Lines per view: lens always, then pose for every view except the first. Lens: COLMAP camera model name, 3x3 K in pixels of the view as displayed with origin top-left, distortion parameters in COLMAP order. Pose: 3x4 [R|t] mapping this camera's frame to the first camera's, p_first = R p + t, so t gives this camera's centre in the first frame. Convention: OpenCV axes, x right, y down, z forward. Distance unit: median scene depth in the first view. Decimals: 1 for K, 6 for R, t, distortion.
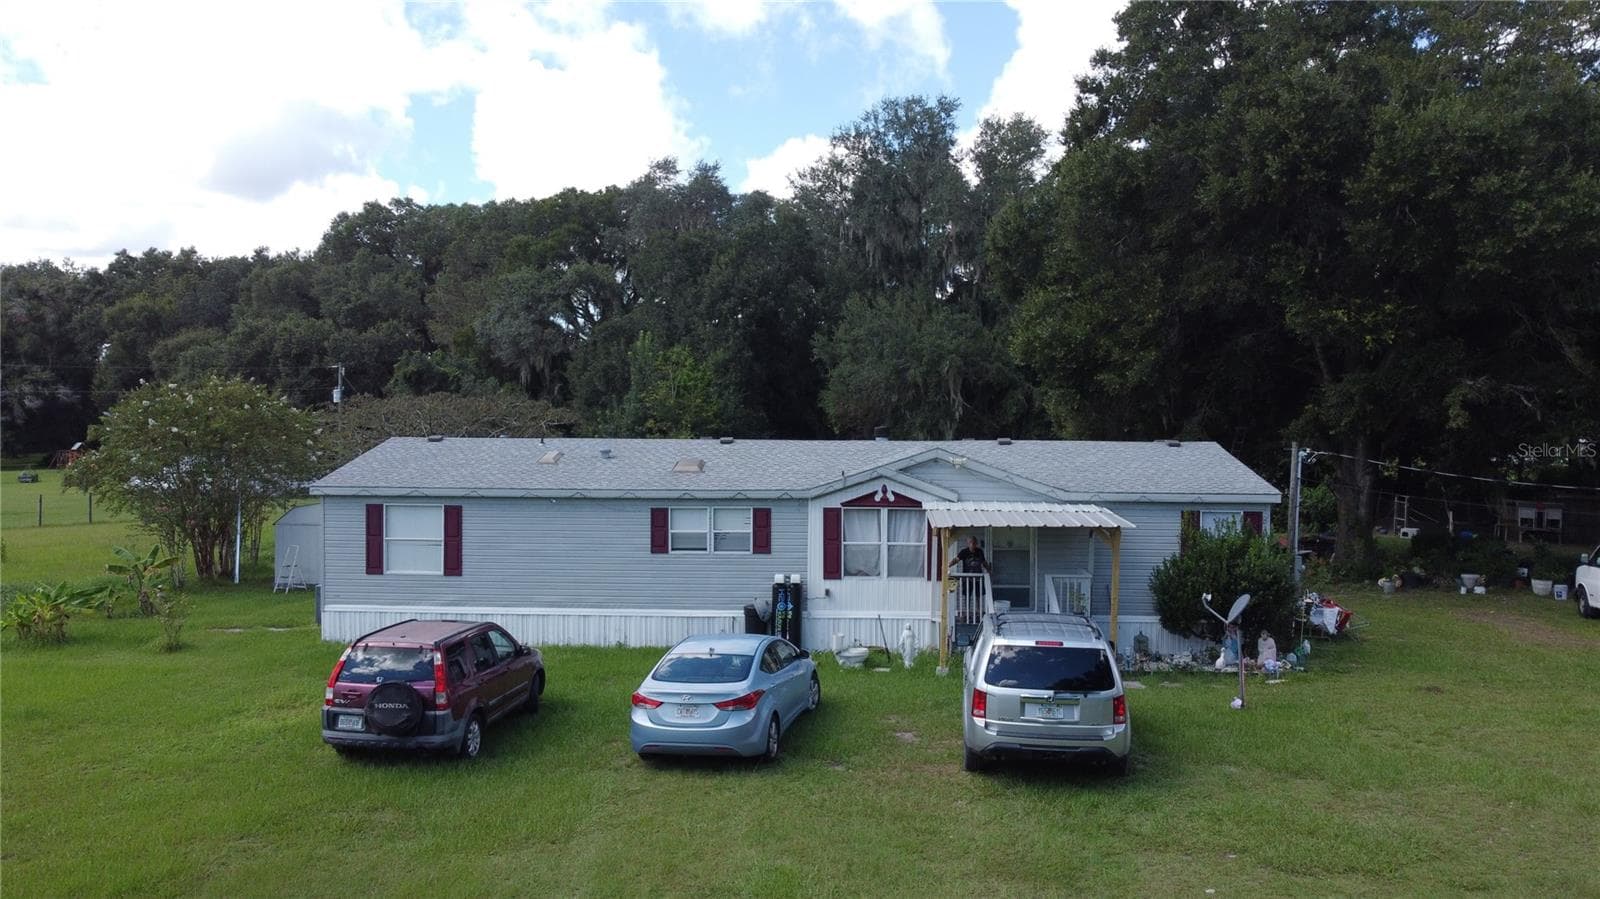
lens RADIAL K [[1308.5, 0, 795.1], [0, 1308.5, 451.2], [0, 0, 1]] dist [0.005736, -0.002944]
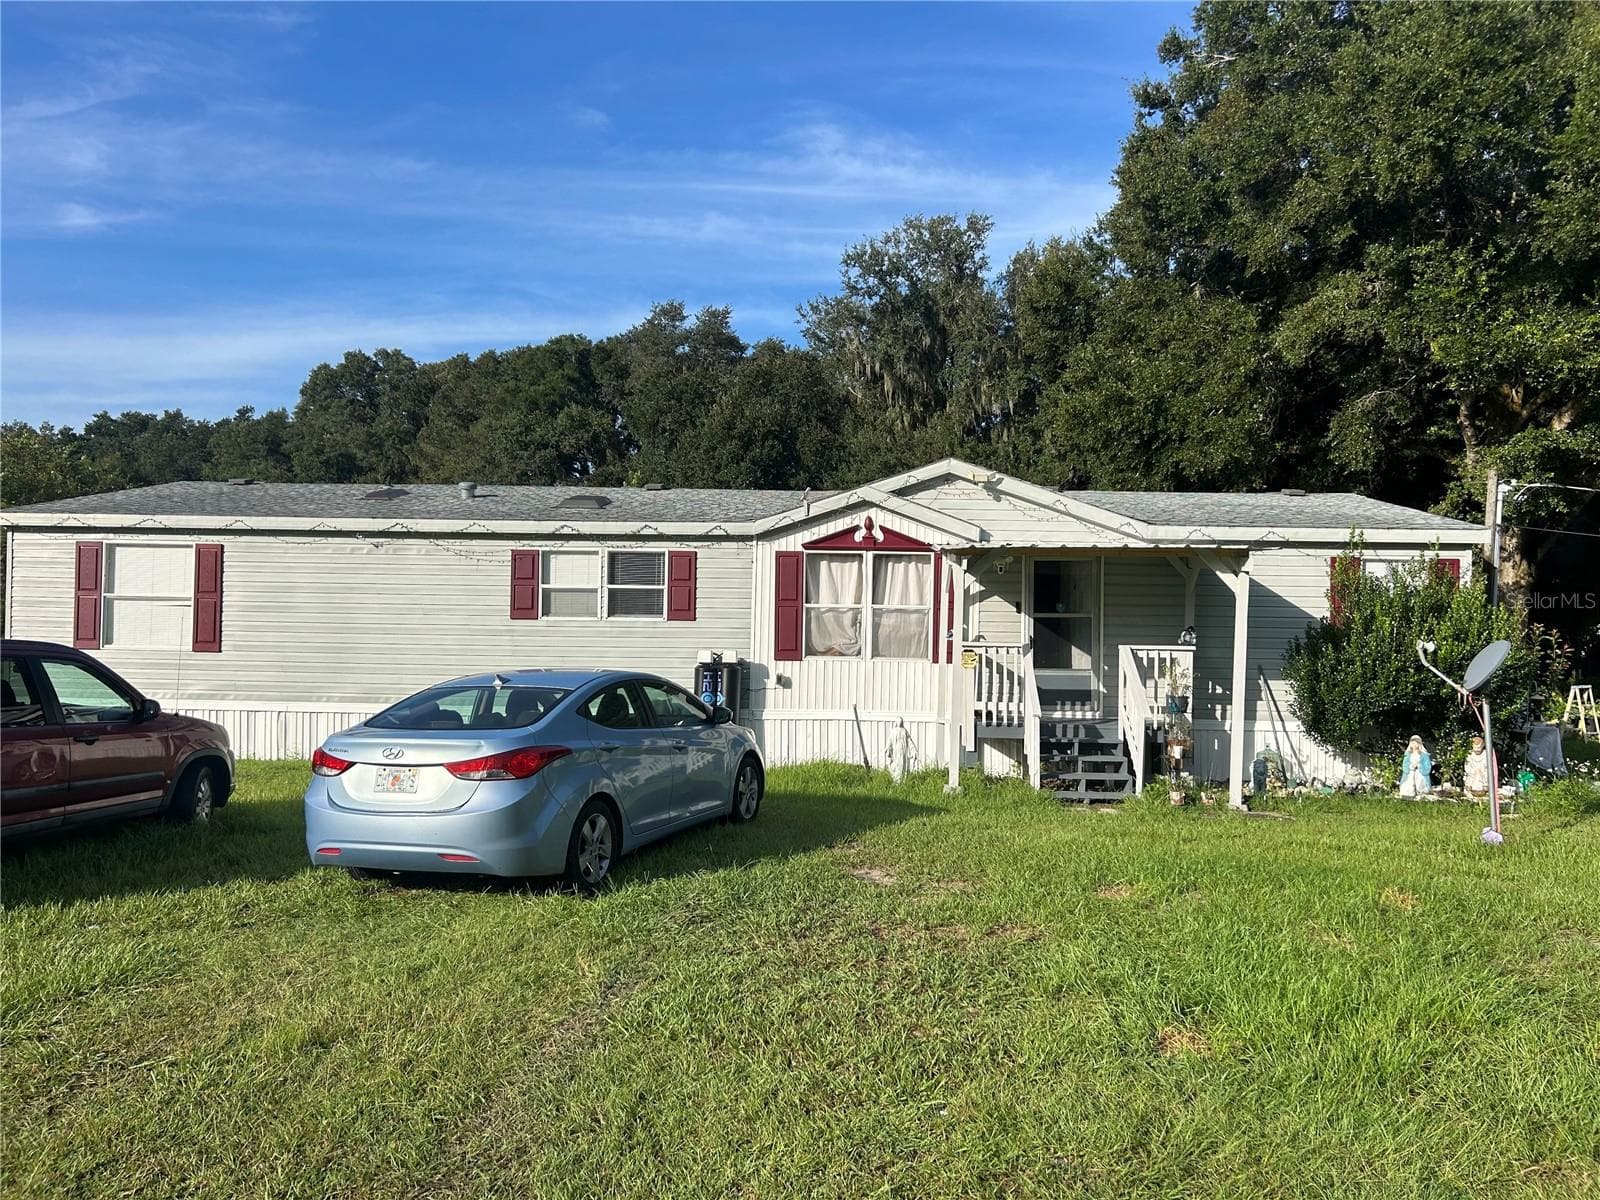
lens RADIAL K [[1276.3, 0, 834.3], [0, 1276.3, 599.1], [0, 0, 1]] dist [0.095300, -0.122055]
pose [[0.999891, 0.013779, 0.005309, 0.046608], [-0.013490, 0.998601, -0.051130, 0.097158], [-0.006006, 0.051053, 0.998678, 0.354673]]
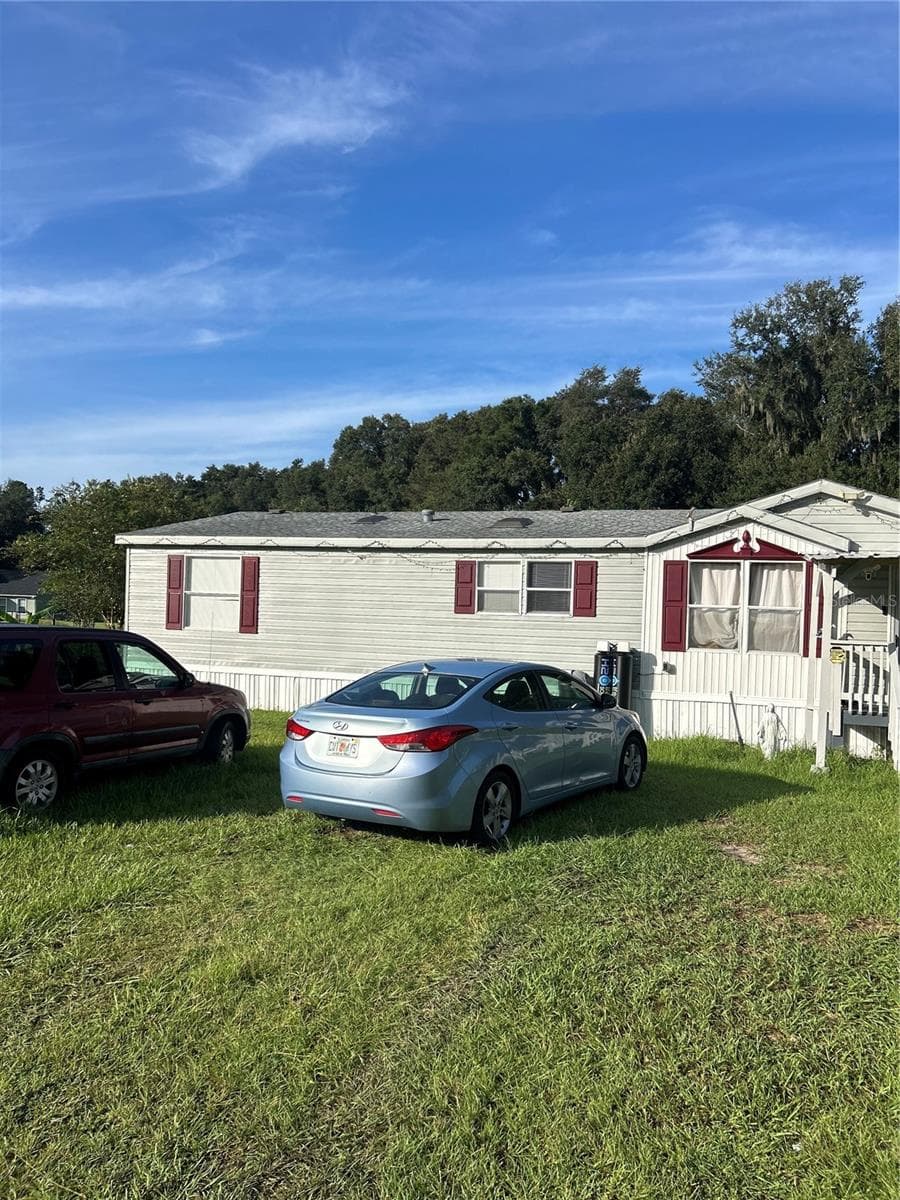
lens RADIAL K [[957.6, 0, 420.4], [0, 957.6, 607.5], [0, 0, 1]] dist [0.003102, -0.011347]
pose [[0.954663, 0.026416, -0.296514, 0.051724], [-0.036016, 0.998987, -0.026961, 0.090437], [0.295501, 0.036418, 0.954648, 0.396424]]
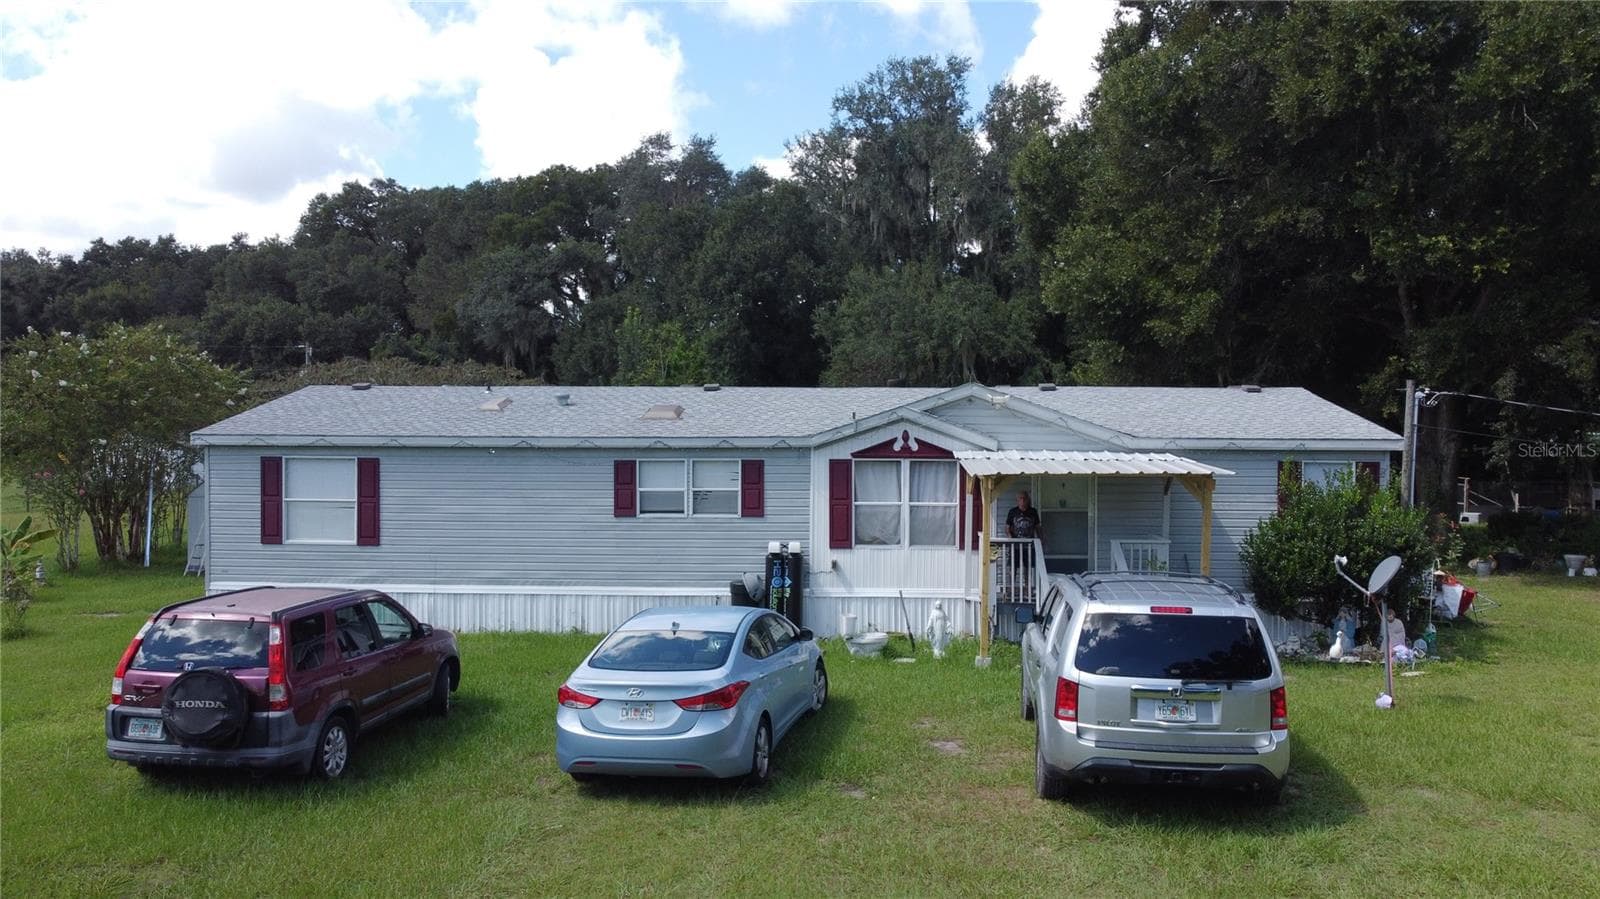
lens RADIAL K [[1296.0, 0, 800.0], [0, 1296.0, 449.5], [0, 0, 1]] dist [-0.001736, 0.002276]
pose [[0.999992, -0.000638, 0.003885, 0.000499], [0.000665, 0.999976, -0.006960, 0.041721], [-0.003880, 0.006962, 0.999968, 0.202360]]
